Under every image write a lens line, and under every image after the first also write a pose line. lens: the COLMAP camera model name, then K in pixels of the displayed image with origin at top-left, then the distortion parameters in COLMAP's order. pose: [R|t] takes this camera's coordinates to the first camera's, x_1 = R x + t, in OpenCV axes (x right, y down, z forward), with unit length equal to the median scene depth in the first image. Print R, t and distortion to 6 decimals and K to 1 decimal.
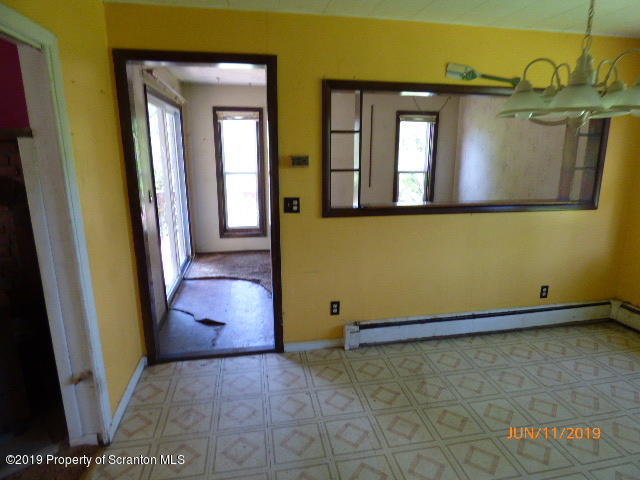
lens RADIAL K [[391.6, 0, 320.0], [0, 391.6, 240.0], [0, 0, 1]] dist [-0.001354, -0.001041]
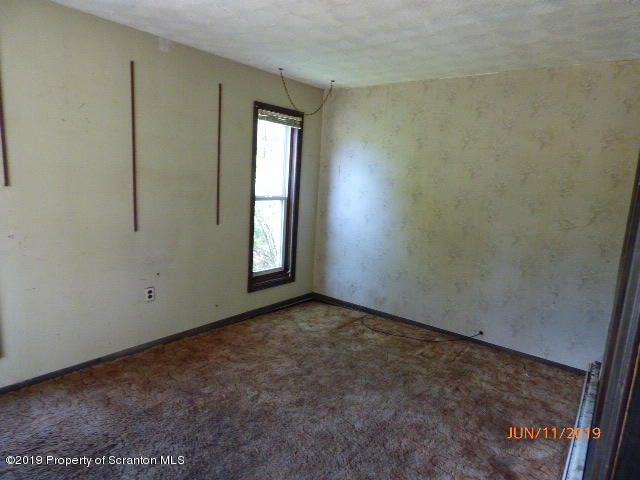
lens RADIAL K [[393.2, 0, 323.0], [0, 393.2, 237.8], [0, 0, 1]] dist [-0.008356, -0.002724]
pose [[0.747634, -0.053322, 0.661967, -0.294531], [0.086631, 0.996085, -0.017607, -0.179332], [-0.658436, 0.070510, 0.749326, 0.927586]]
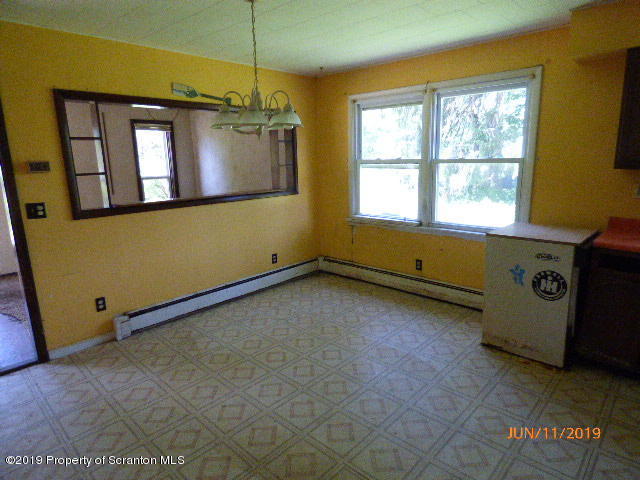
lens RADIAL K [[393.2, 0, 323.0], [0, 393.2, 237.8], [0, 0, 1]] dist [-0.008356, -0.002724]
pose [[0.807405, -0.139497, 0.573270, -0.057365], [0.154485, 0.987733, 0.022771, 0.064171], [-0.569414, 0.070176, 0.819050, -0.215980]]
